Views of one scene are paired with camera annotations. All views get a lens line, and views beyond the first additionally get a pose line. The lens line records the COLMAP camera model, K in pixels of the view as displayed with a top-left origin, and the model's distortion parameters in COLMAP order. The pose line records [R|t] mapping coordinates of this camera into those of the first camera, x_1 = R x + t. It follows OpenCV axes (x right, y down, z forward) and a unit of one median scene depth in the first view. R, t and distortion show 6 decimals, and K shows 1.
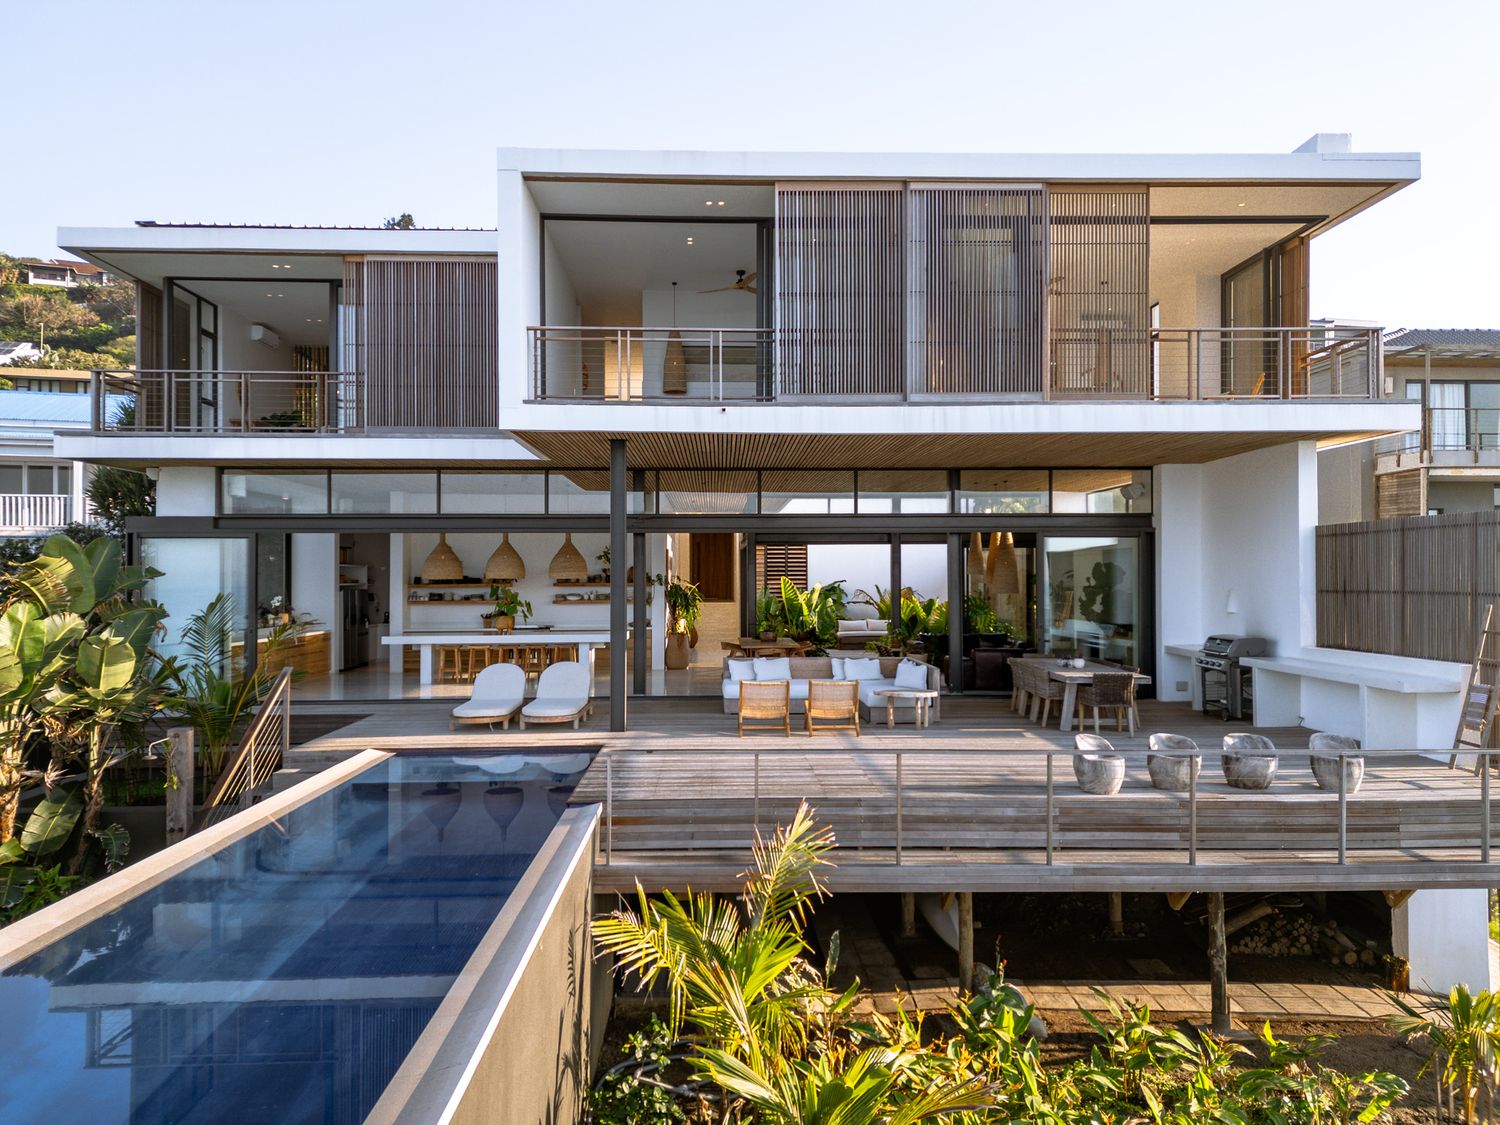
lens RADIAL K [[1031.2, 0, 750.0], [0, 1031.2, 562.5], [0, 0, 1]] dist [0.076332, -0.077797]
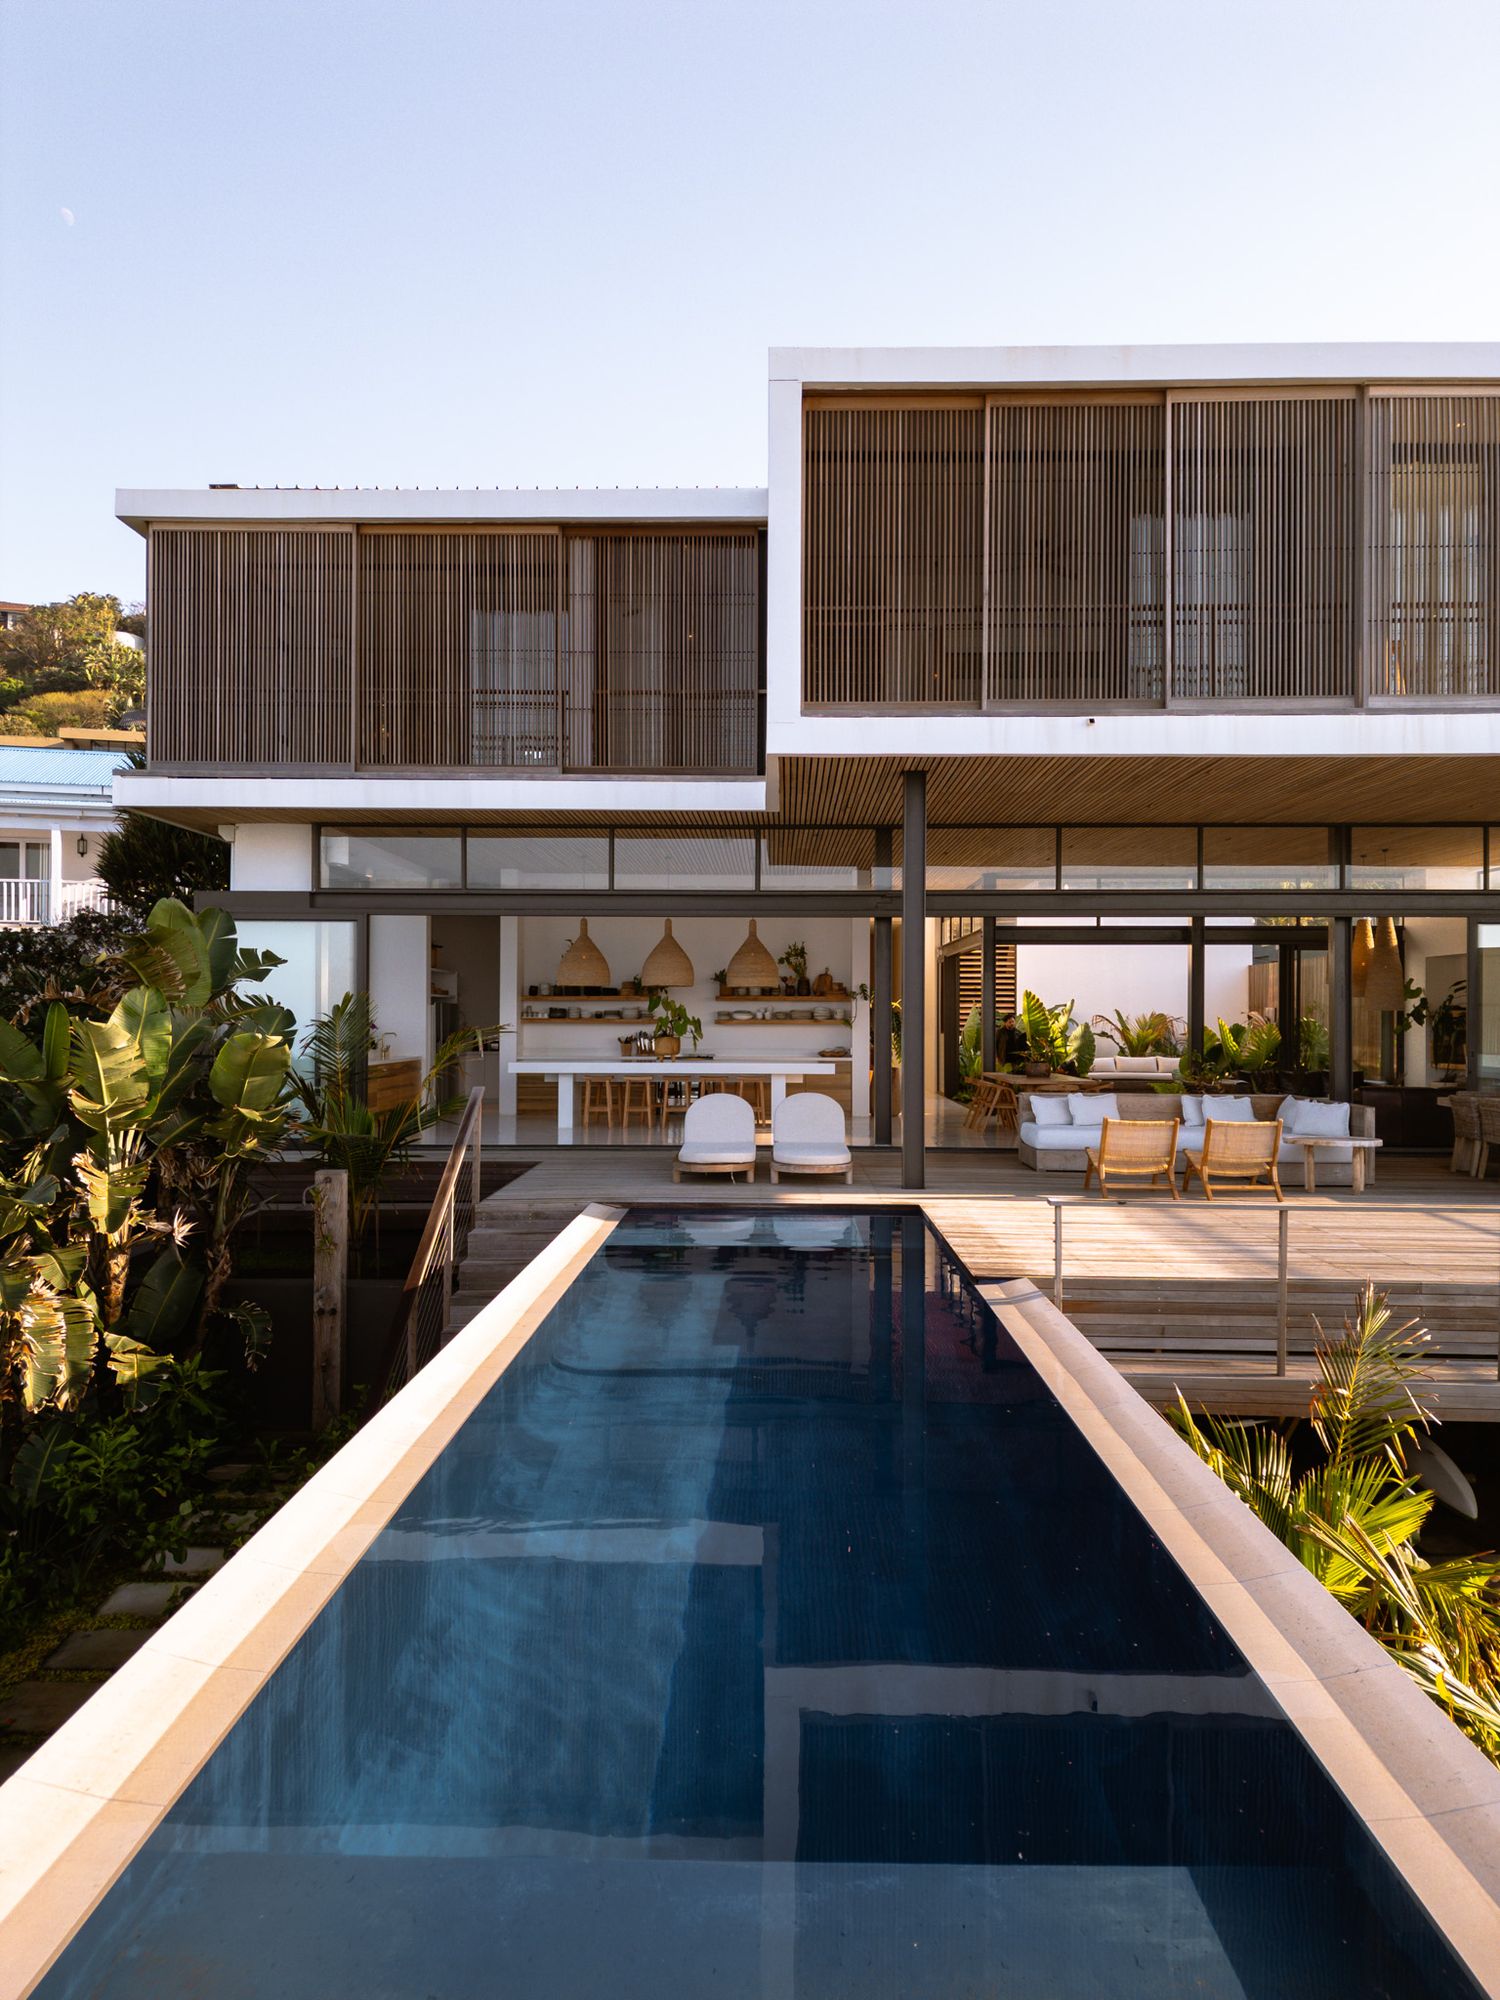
lens RADIAL K [[1375.0, 0, 758.2], [0, 1375.0, 995.9], [0, 0, 1]] dist [0.076332, -0.077797]
pose [[0.998550, 0.006913, -0.053383, -0.182698], [-0.006958, 0.999976, -0.000664, 0.034176], [0.053377, 0.001034, 0.998574, 0.063707]]
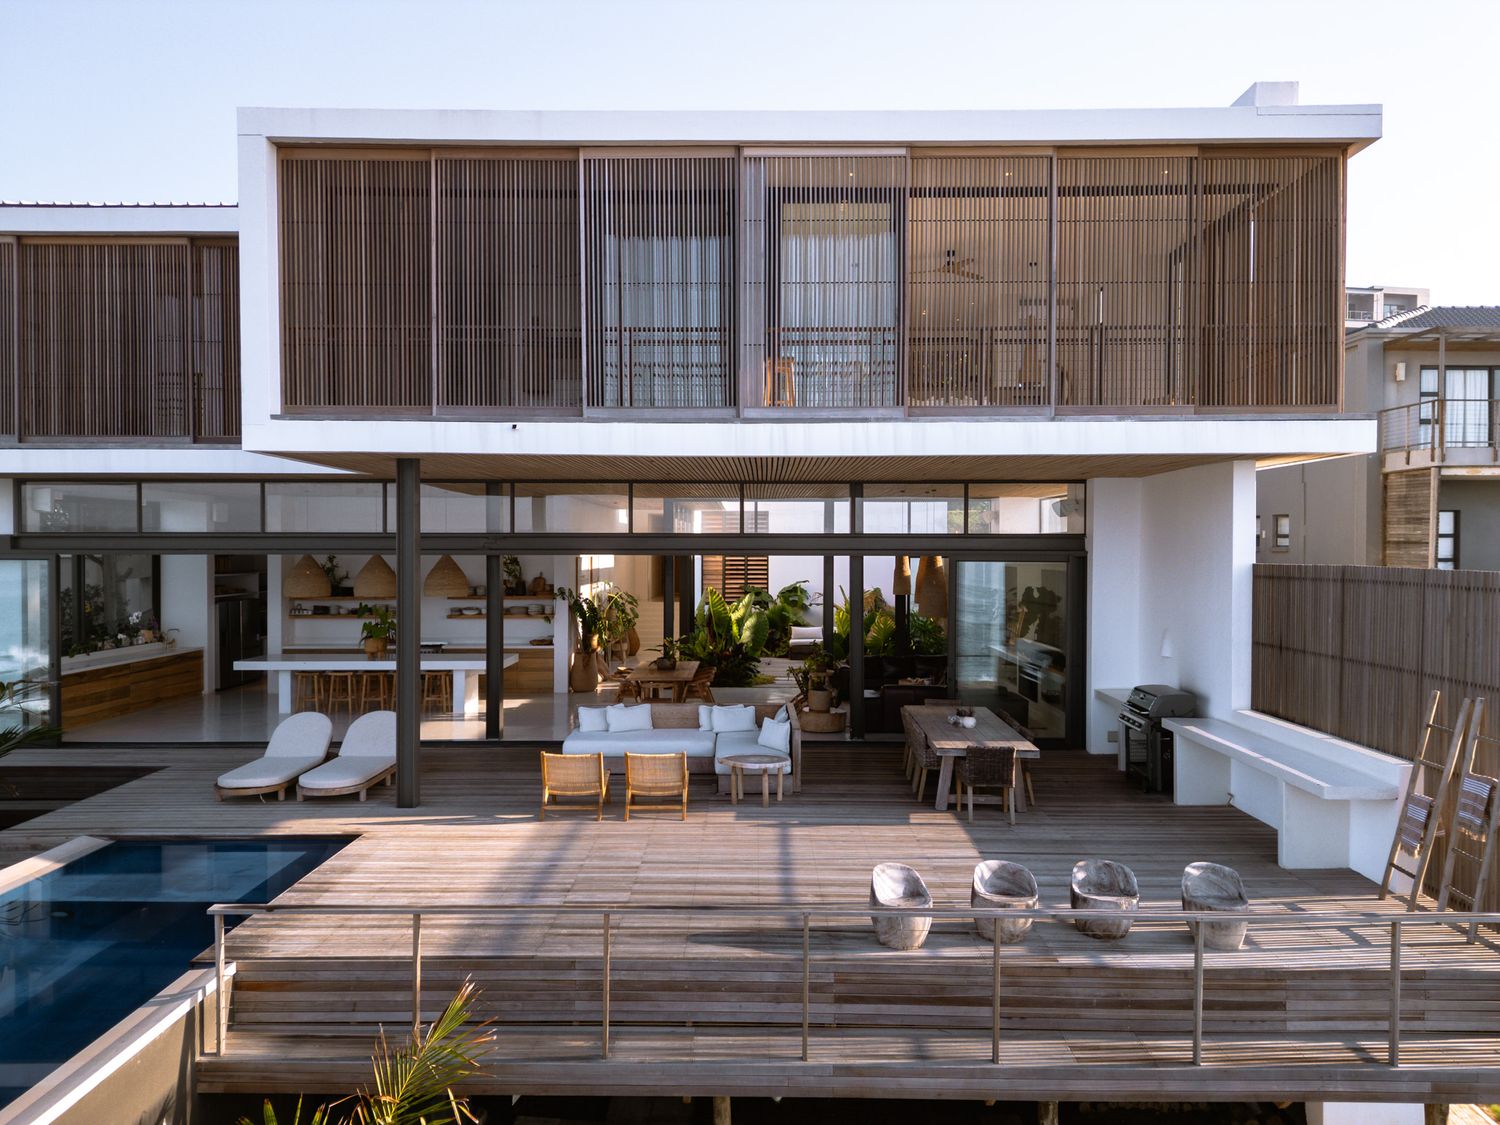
lens RADIAL K [[1031.2, 0, 750.0], [0, 1031.2, 562.5], [0, 0, 1]] dist [0.076332, -0.077797]
pose [[0.999278, 0.004851, -0.037674, 0.180698], [-0.003795, 0.999599, 0.028072, -0.059589], [0.037795, -0.027909, 0.998896, 0.166342]]
